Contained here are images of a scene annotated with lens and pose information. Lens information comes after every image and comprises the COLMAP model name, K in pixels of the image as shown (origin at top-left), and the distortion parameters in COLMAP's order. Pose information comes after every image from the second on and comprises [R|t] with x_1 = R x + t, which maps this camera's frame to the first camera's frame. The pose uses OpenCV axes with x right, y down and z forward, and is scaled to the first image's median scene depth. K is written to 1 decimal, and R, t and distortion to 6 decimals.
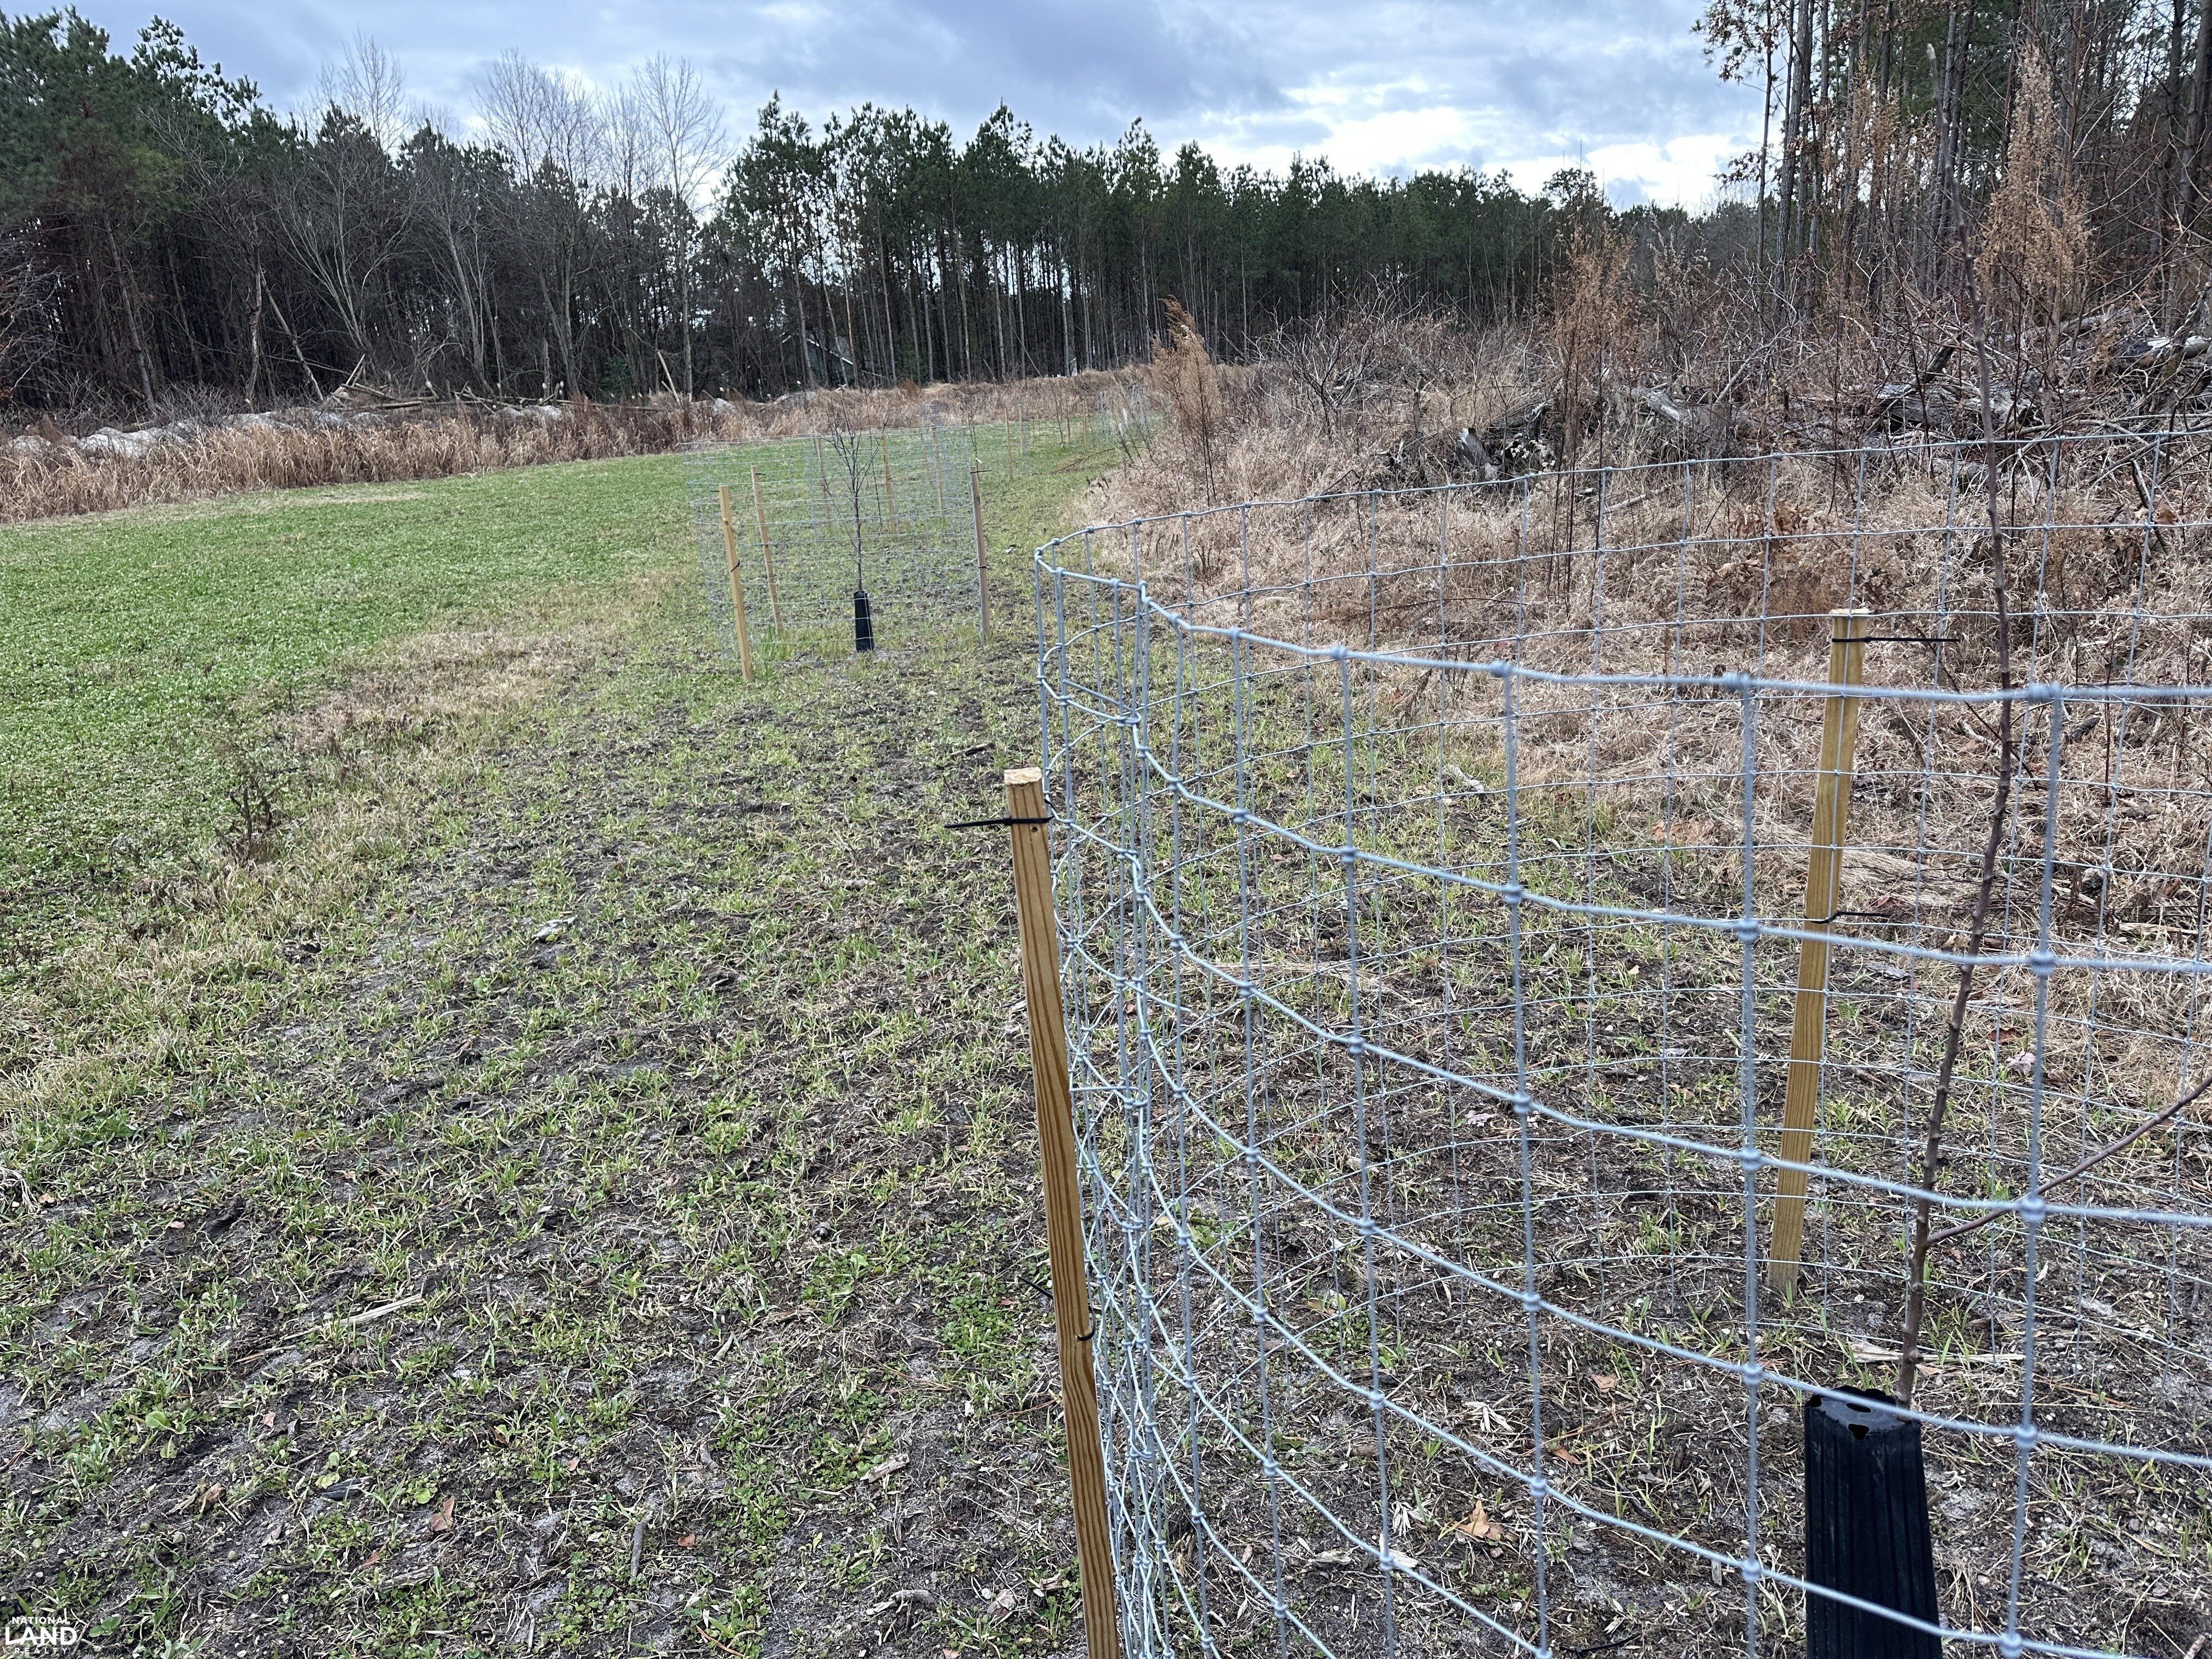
lens RADIAL K [[1614.6, 0, 1106.0], [0, 1614.6, 829.5], [0, 0, 1]] dist [0.083019, -0.040993]
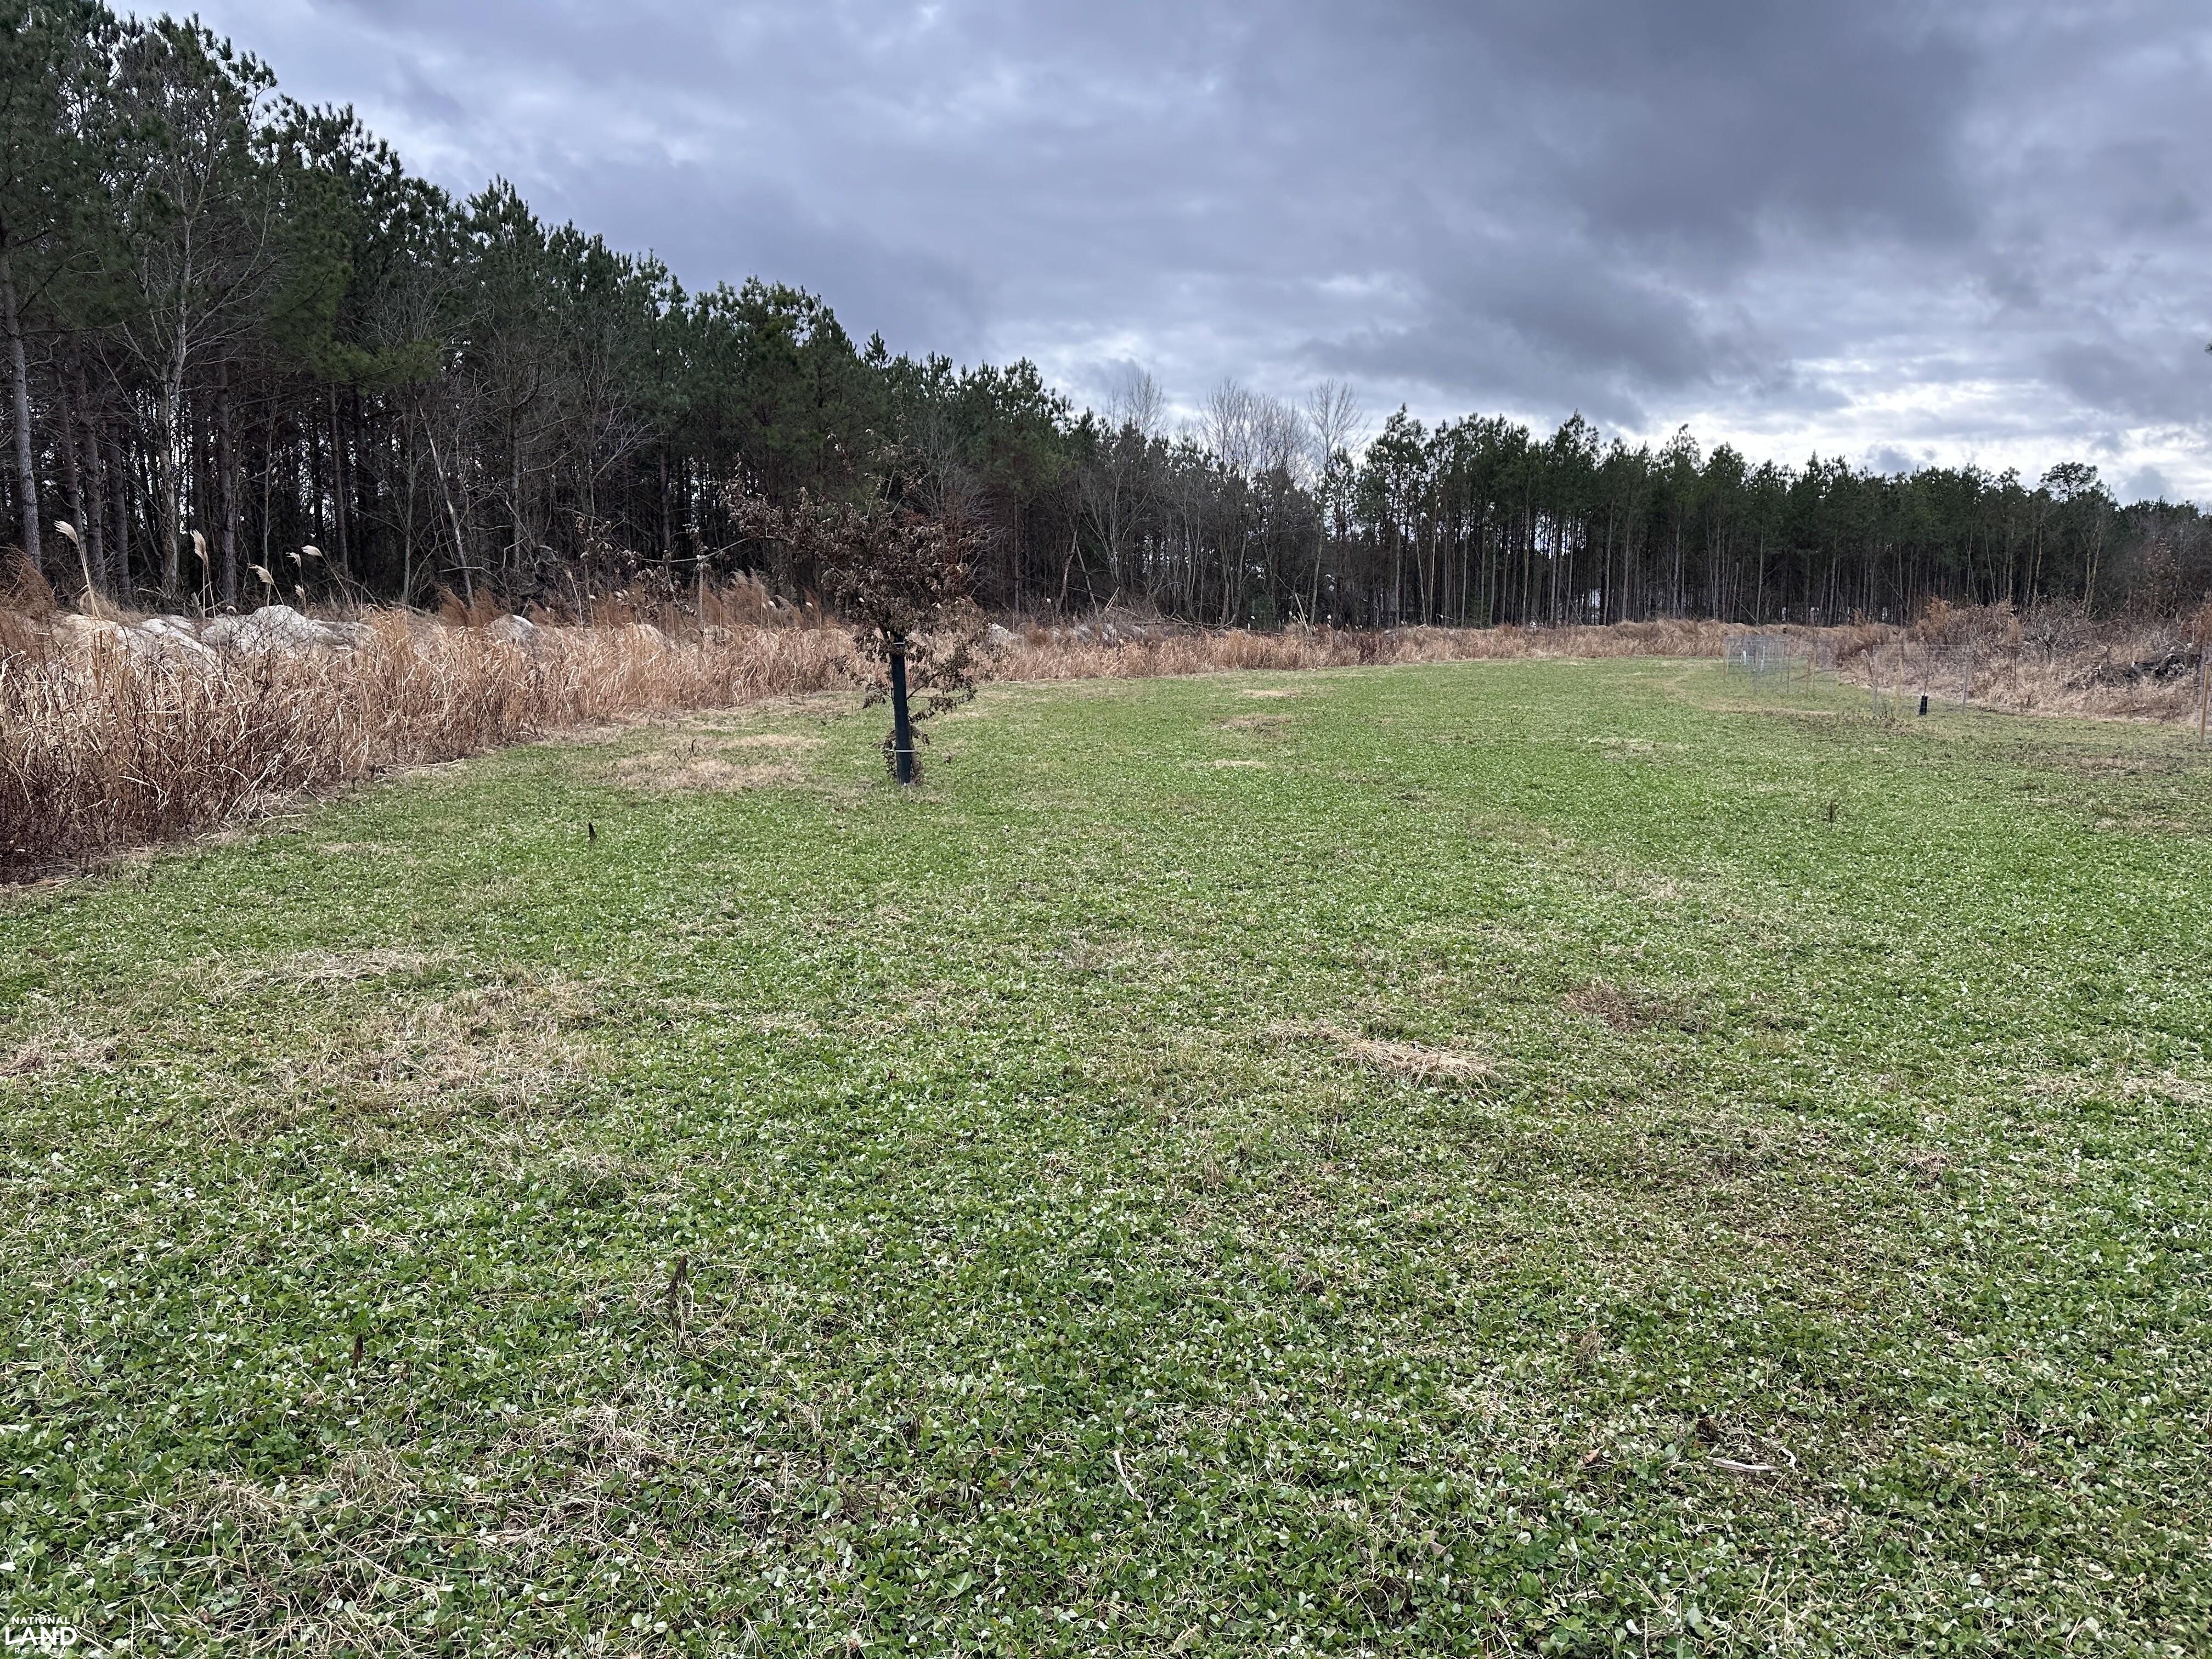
lens RADIAL K [[1614.6, 0, 1106.0], [0, 1614.6, 829.5], [0, 0, 1]] dist [0.083019, -0.040993]
pose [[0.968092, 0.092439, -0.232924, -0.089437], [-0.123788, 0.984561, -0.123758, 0.067209], [0.217888, 0.148642, 0.964588, -0.229805]]
